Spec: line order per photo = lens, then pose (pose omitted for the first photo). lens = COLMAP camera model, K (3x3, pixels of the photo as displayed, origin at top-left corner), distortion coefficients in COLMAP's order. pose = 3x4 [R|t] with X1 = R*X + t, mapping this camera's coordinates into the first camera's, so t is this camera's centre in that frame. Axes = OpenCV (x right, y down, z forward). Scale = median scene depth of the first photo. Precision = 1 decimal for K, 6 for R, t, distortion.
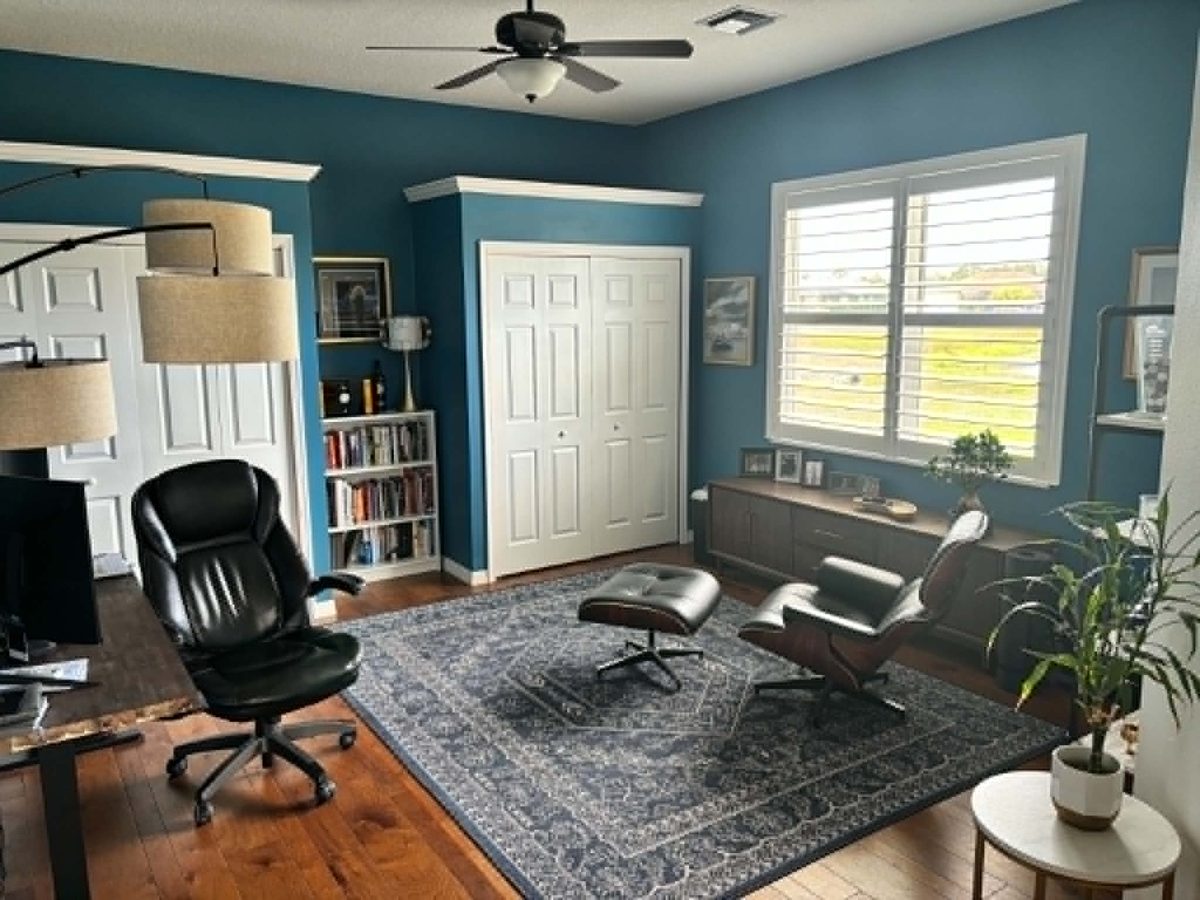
lens RADIAL K [[906.0, 0, 596.9], [0, 906.0, 448.8], [0, 0, 1]] dist [0.041405, -0.021295]
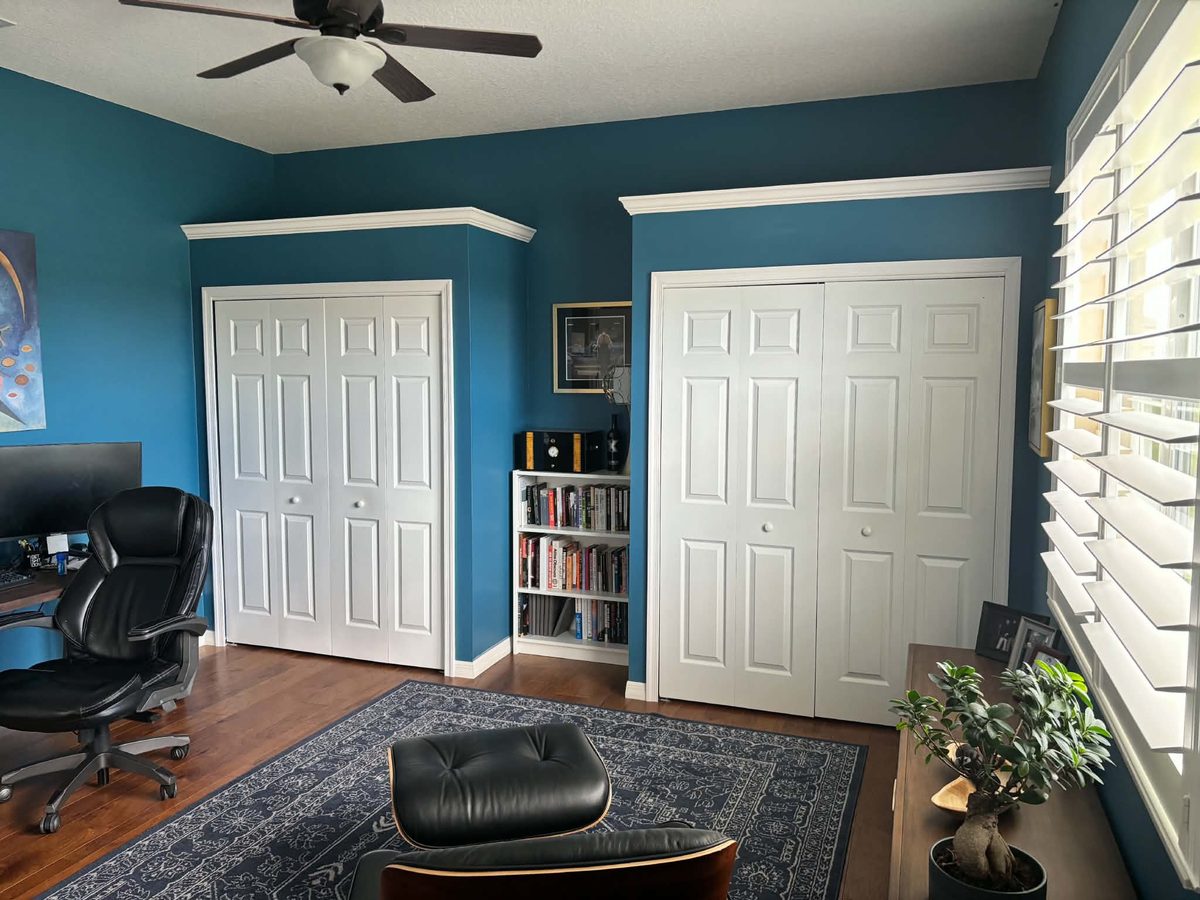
lens RADIAL K [[906.0, 0, 598.0], [0, 906.0, 440.1], [0, 0, 1]] dist [0.041405, -0.021295]
pose [[0.584235, 0.075171, -0.808096, 0.478481], [-0.132500, 0.991176, -0.003593, -0.068114], [0.800695, 0.109172, 0.589040, 0.478726]]
